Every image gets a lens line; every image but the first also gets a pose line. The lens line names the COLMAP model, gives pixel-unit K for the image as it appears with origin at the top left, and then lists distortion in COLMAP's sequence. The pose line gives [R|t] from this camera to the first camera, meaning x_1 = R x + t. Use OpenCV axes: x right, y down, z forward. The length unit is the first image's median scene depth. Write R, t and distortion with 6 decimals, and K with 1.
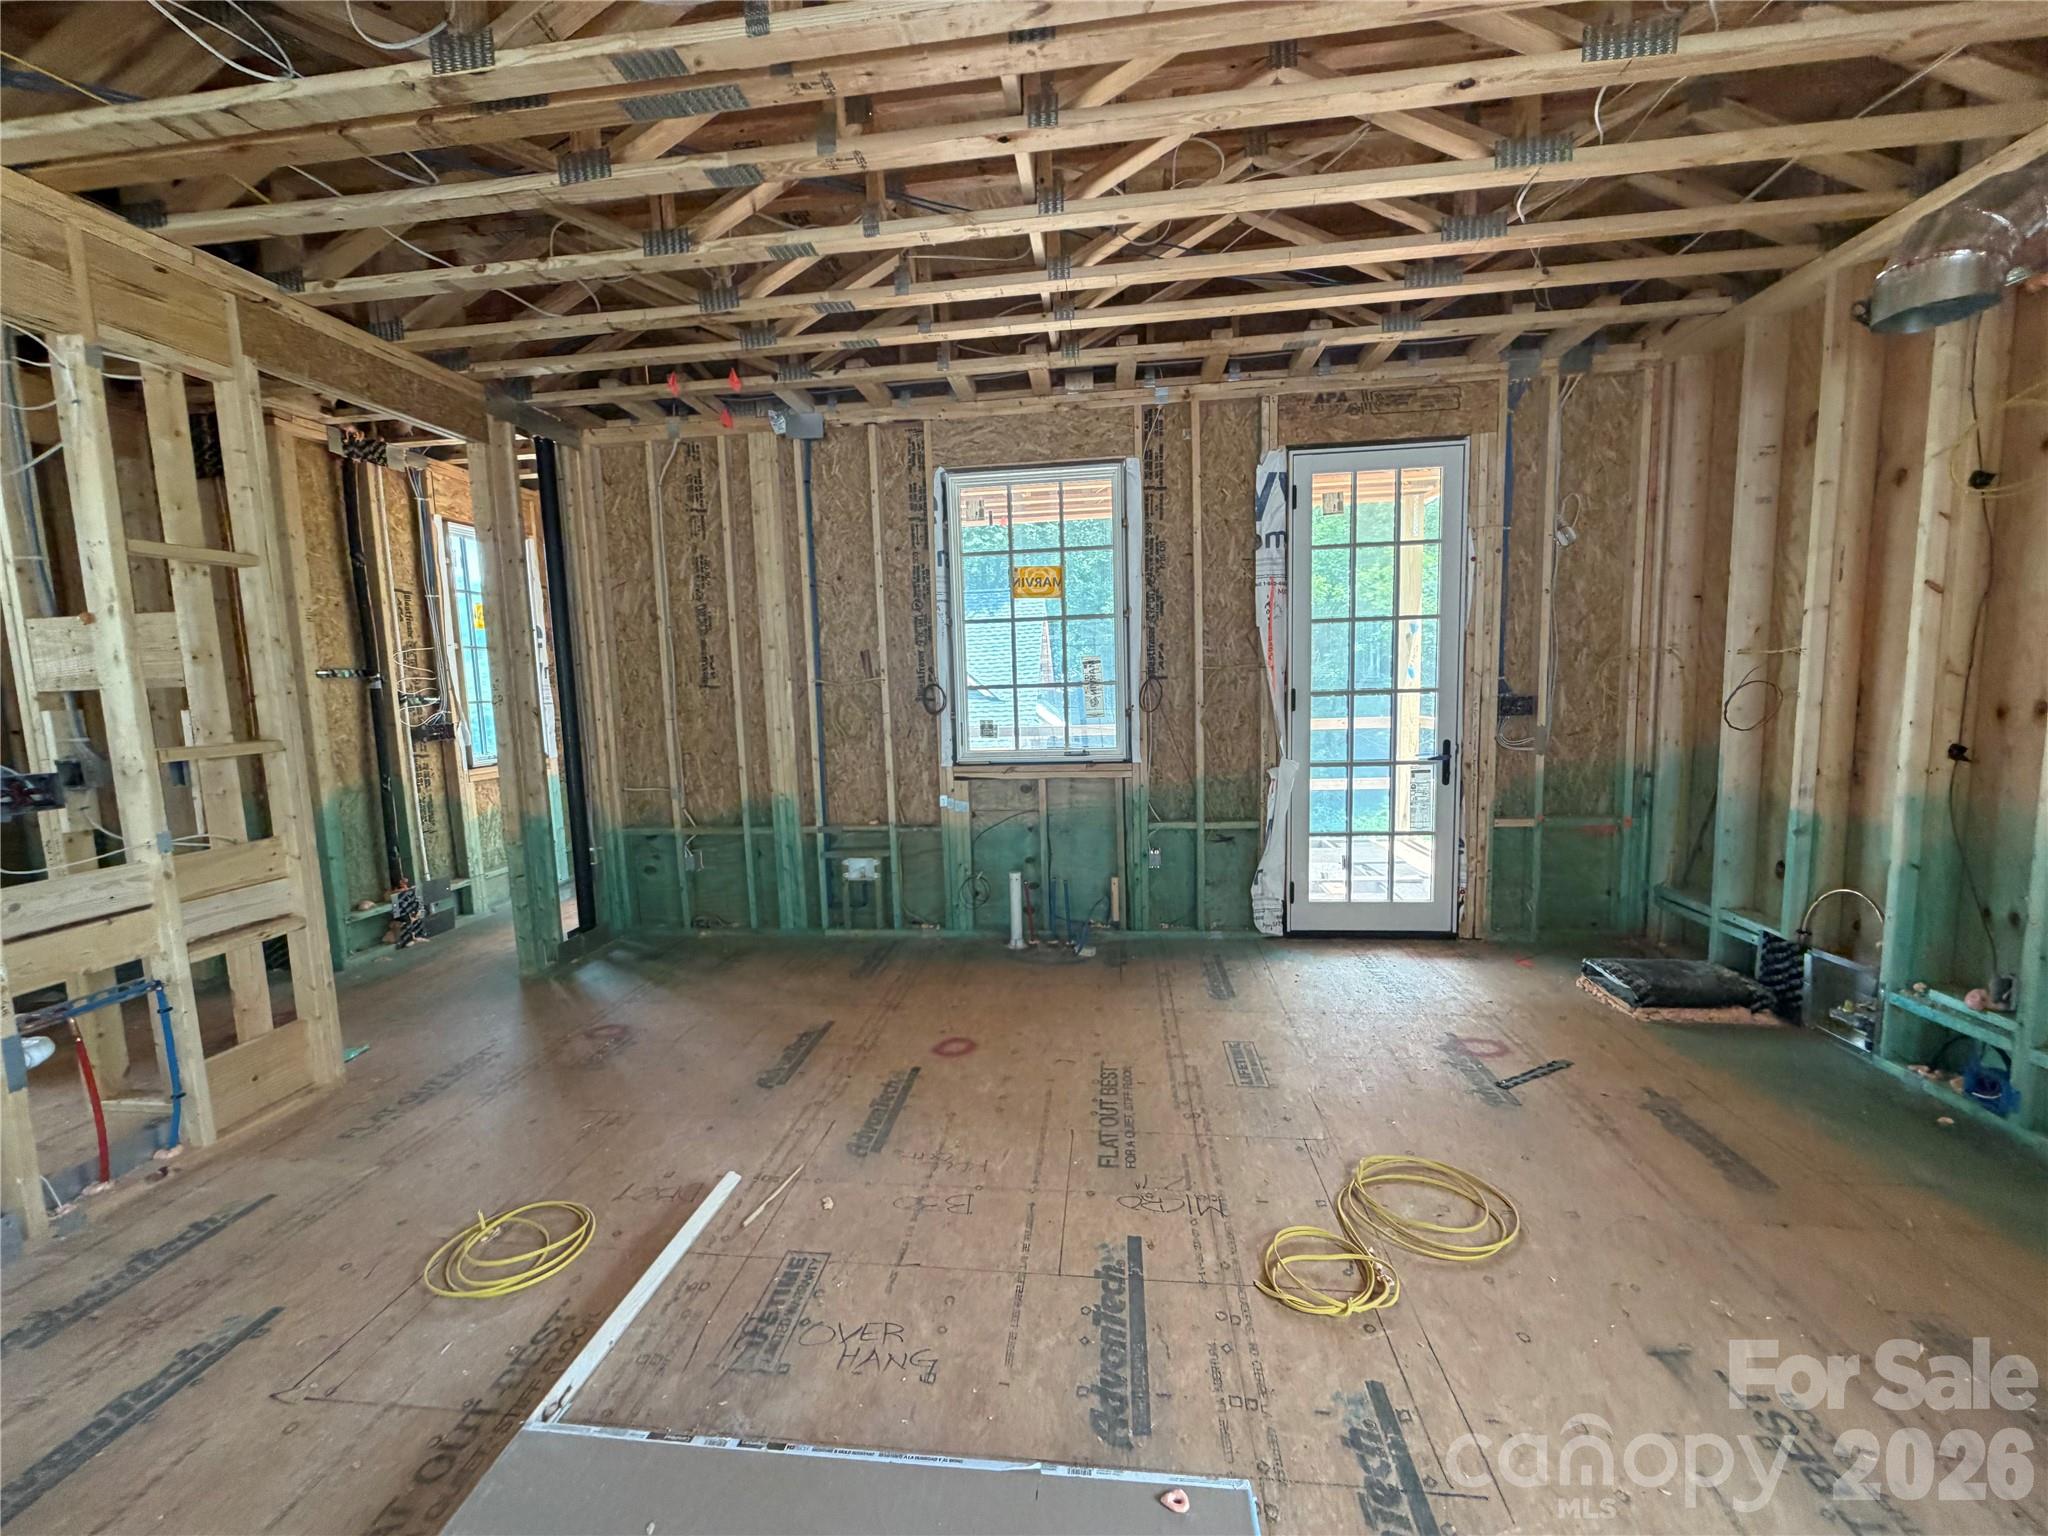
lens RADIAL K [[814.3, 0, 1012.1], [0, 814.3, 765.0], [0, 0, 1]] dist [0.001733, 0.000557]
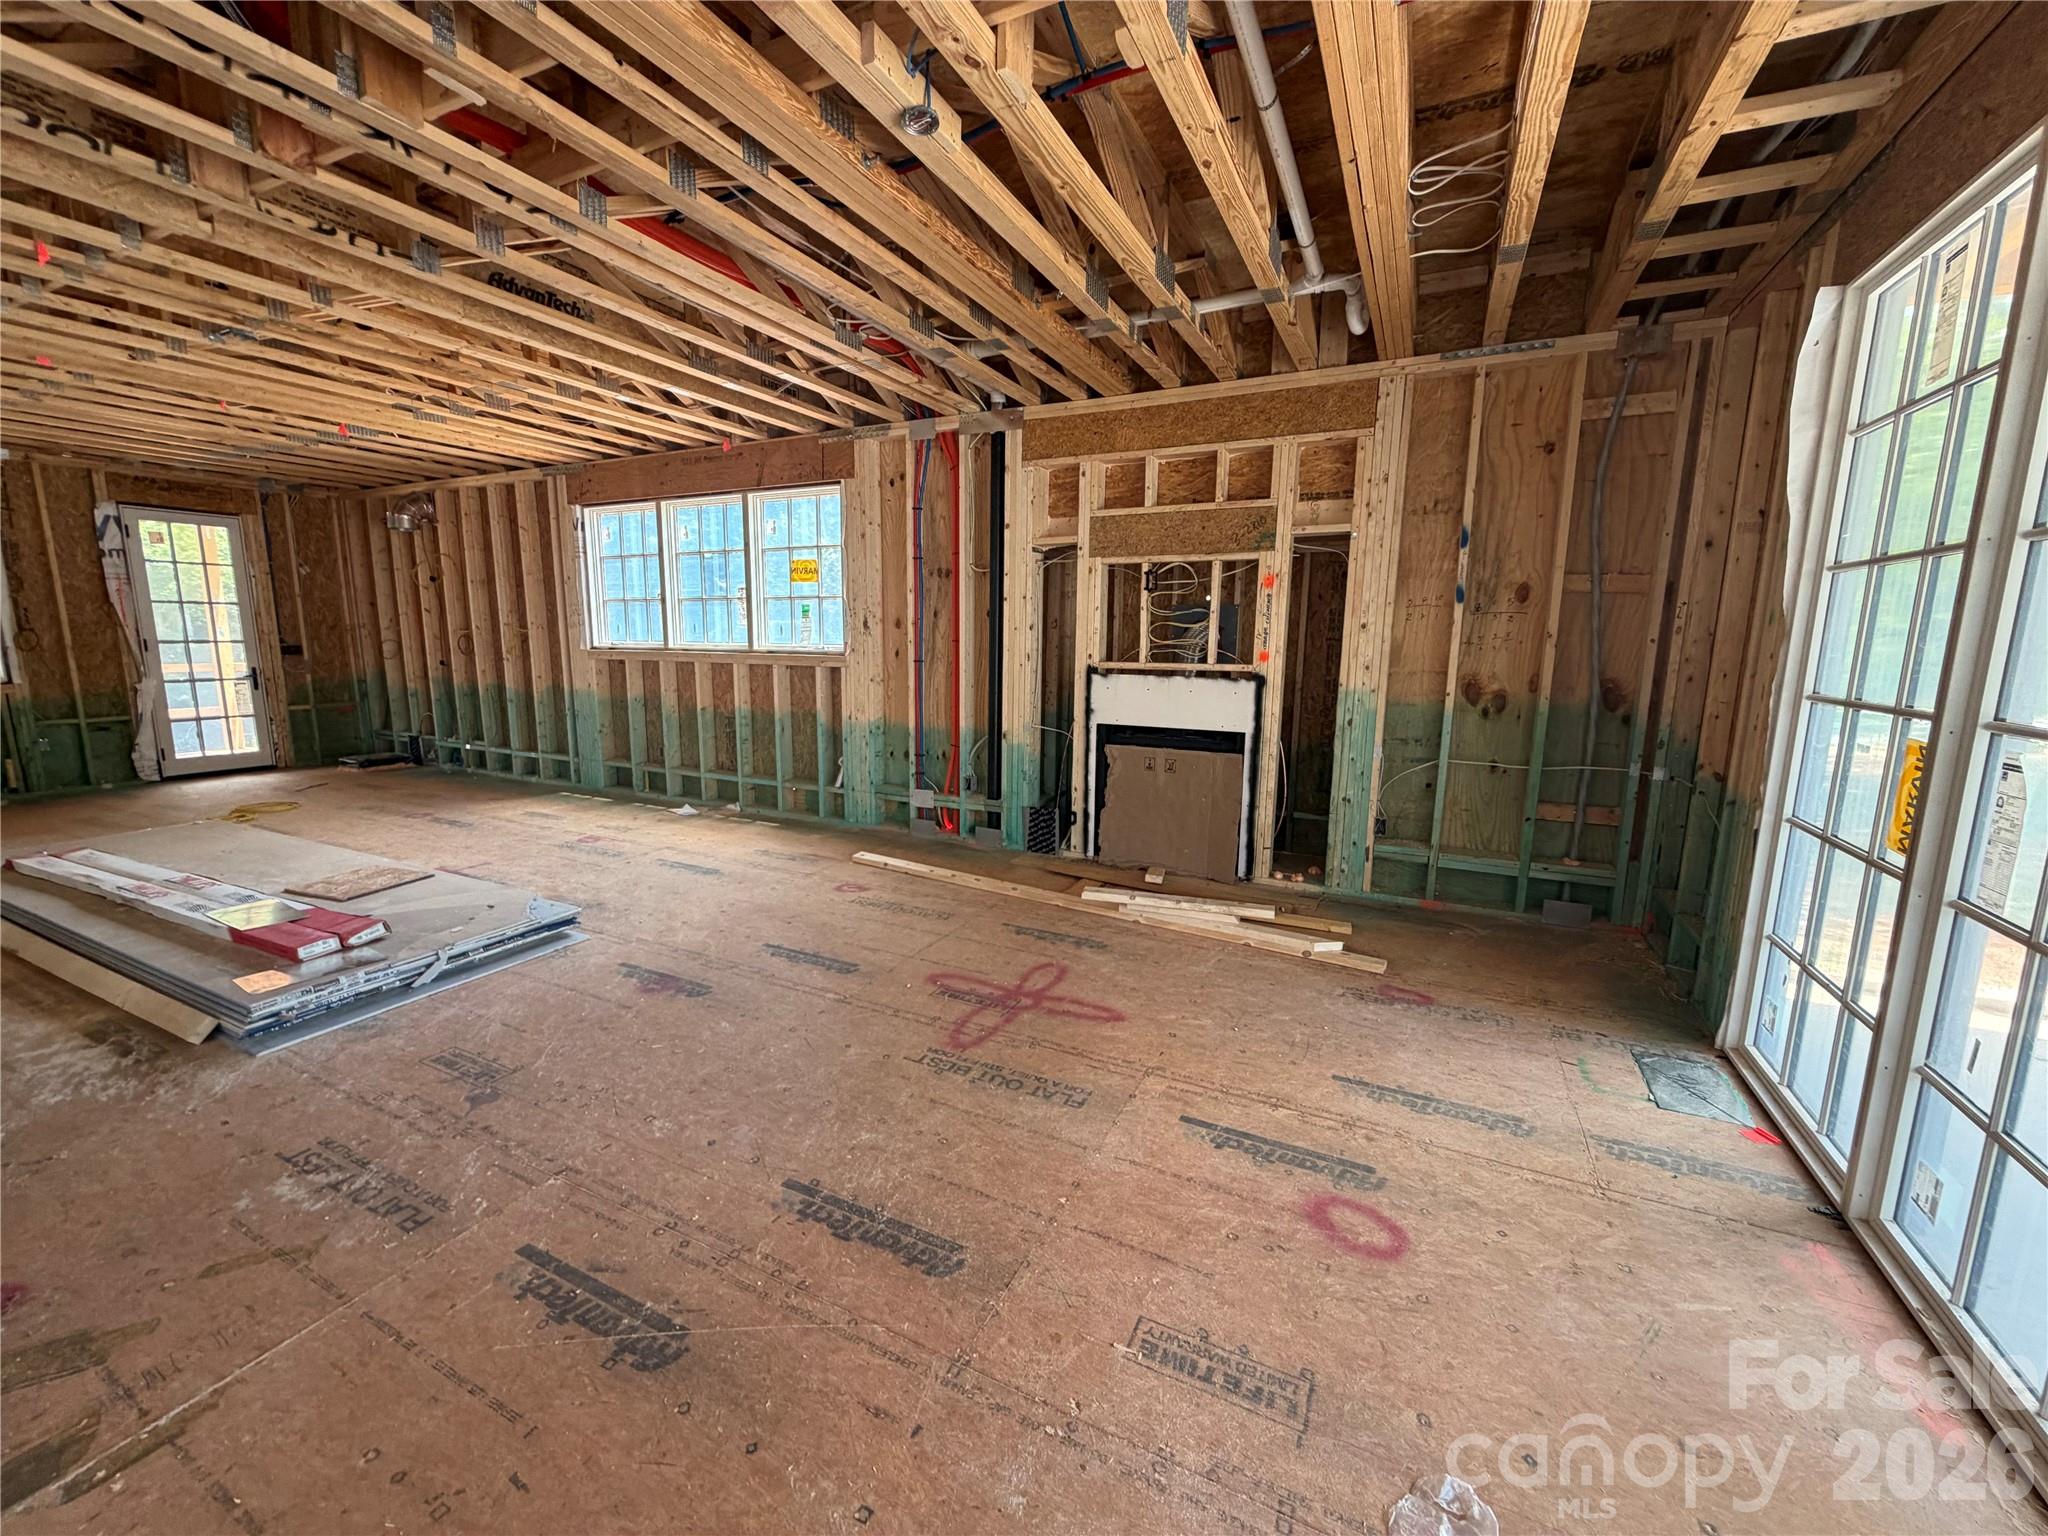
lens RADIAL K [[814.3, 0, 1012.1], [0, 814.3, 764.9], [0, 0, 1]] dist [0.001733, 0.000557]
pose [[0.337366, -0.116356, 0.934155, -0.710878], [0.081309, 0.992225, 0.094225, 0.165060], [-0.937855, 0.044167, 0.344204, -1.375266]]
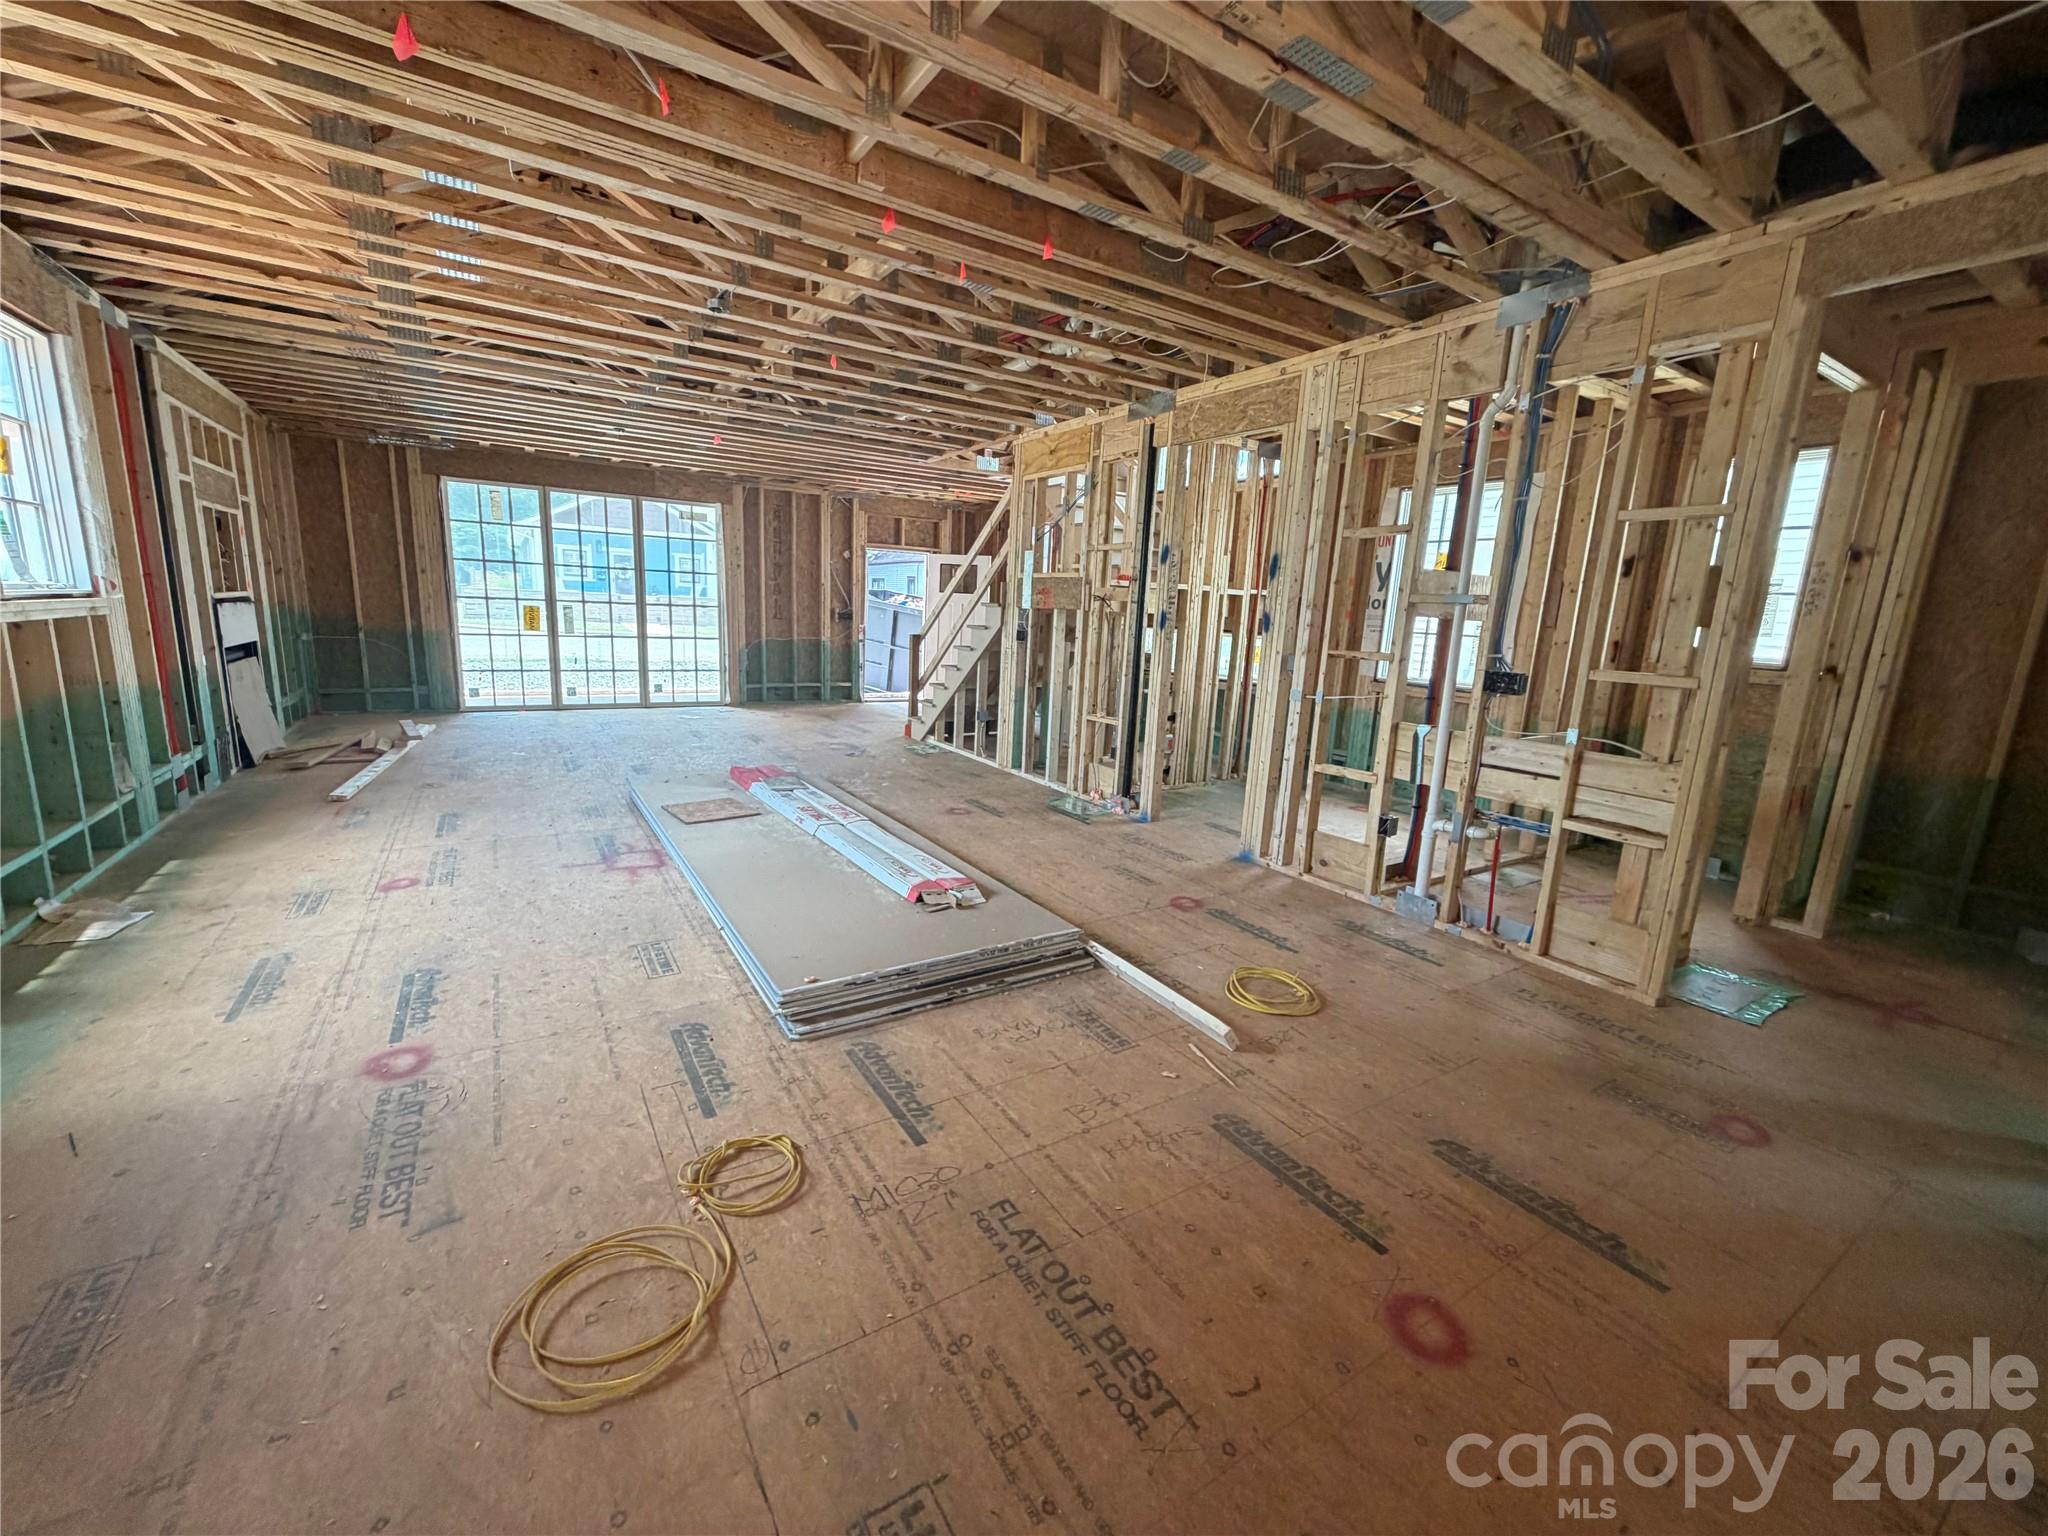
lens RADIAL K [[814.3, 0, 1018.7], [0, 814.3, 768.4], [0, 0, 1]] dist [0.001733, 0.000557]
pose [[-0.773559, 0.120397, -0.622183, 0.326238], [-0.087684, 0.952010, 0.293238, -0.105104], [0.627629, 0.281392, -0.725879, 0.852900]]
